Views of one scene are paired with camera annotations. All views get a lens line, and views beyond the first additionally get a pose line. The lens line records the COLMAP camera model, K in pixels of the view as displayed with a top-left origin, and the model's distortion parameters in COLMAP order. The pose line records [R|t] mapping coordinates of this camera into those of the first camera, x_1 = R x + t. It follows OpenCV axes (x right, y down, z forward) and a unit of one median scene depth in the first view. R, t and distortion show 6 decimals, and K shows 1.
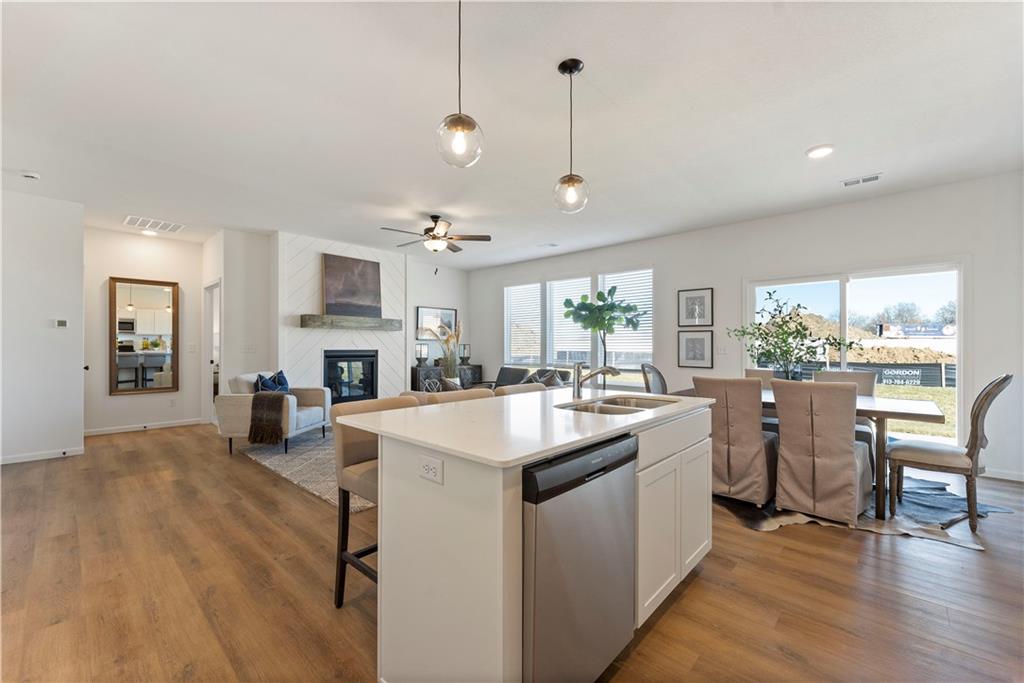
lens RADIAL K [[420.7, 0, 516.0], [0, 420.7, 348.1], [0, 0, 1]] dist [0.004297, 0.000523]
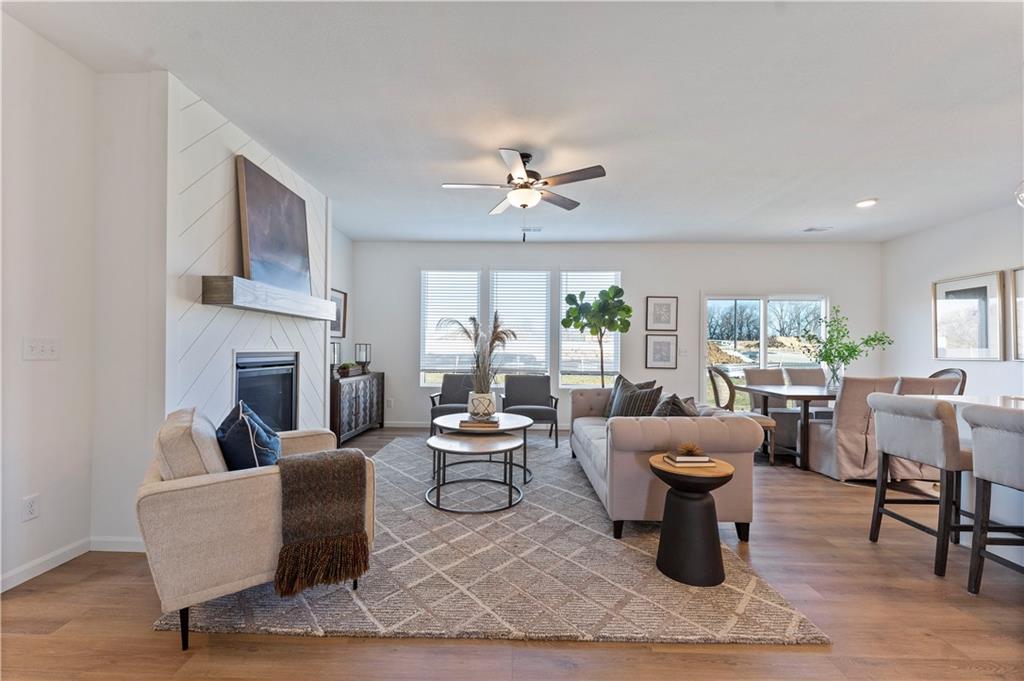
lens RADIAL K [[415.1, 0, 510.3], [0, 415.1, 346.9], [0, 0, 1]] dist [0.002056, 0.000349]
pose [[0.746748, 0.007286, 0.665067, -0.545570], [-0.005123, 0.999973, -0.005203, -0.001429], [-0.665087, 0.000479, 0.746766, 0.431494]]
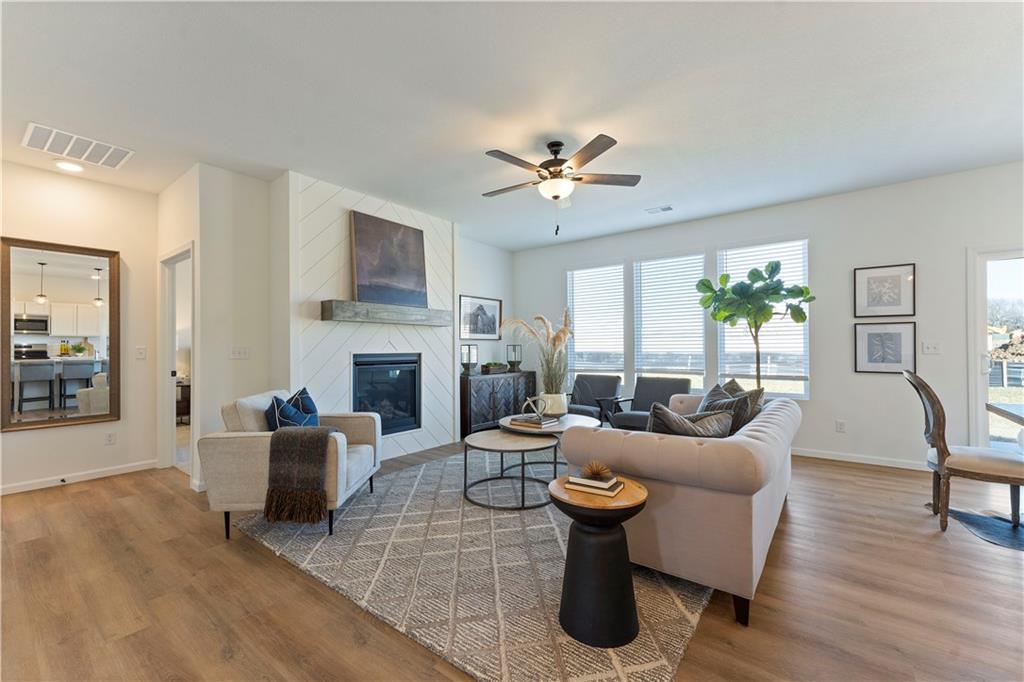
lens RADIAL K [[424.0, 0, 513.1], [0, 424.0, 347.1], [0, 0, 1]] dist [0.004656, 0.000445]
pose [[0.995906, -0.008490, 0.089998, -0.265112], [0.009056, 0.999942, -0.005878, -0.000300], [-0.089943, 0.006669, 0.995925, 0.303914]]
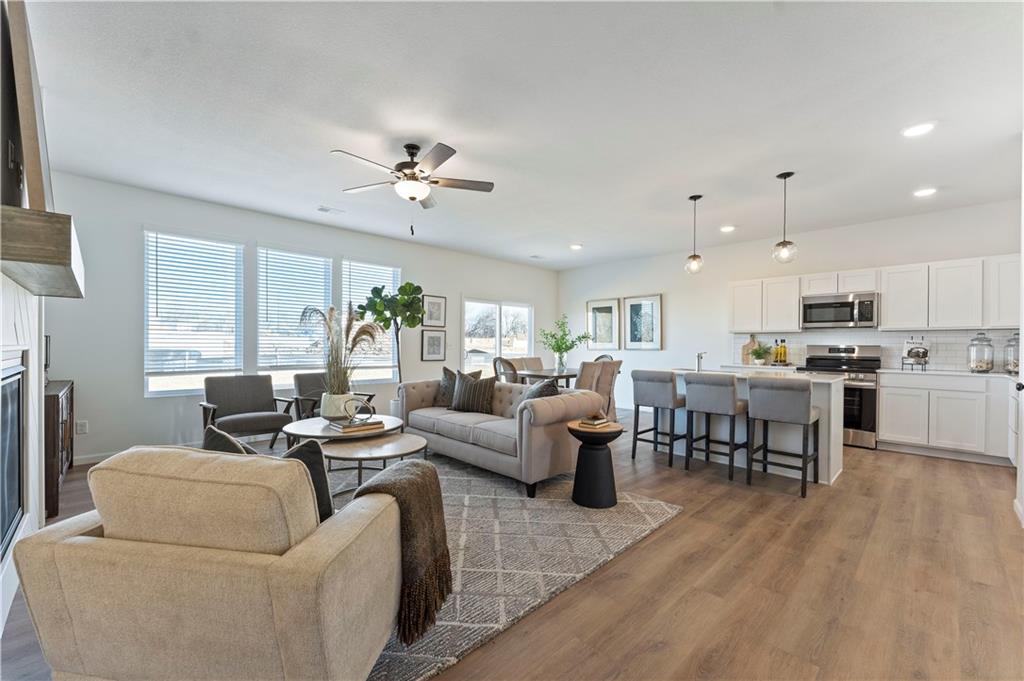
lens RADIAL K [[414.1, 0, 505.7], [0, 414.1, 346.0], [0, 0, 1]] dist [0.006895, -0.000005]
pose [[0.058912, -0.003493, 0.998257, -0.702720], [-0.002751, 0.999990, 0.003662, -0.000935], [-0.998259, -0.002962, 0.058902, 0.681806]]
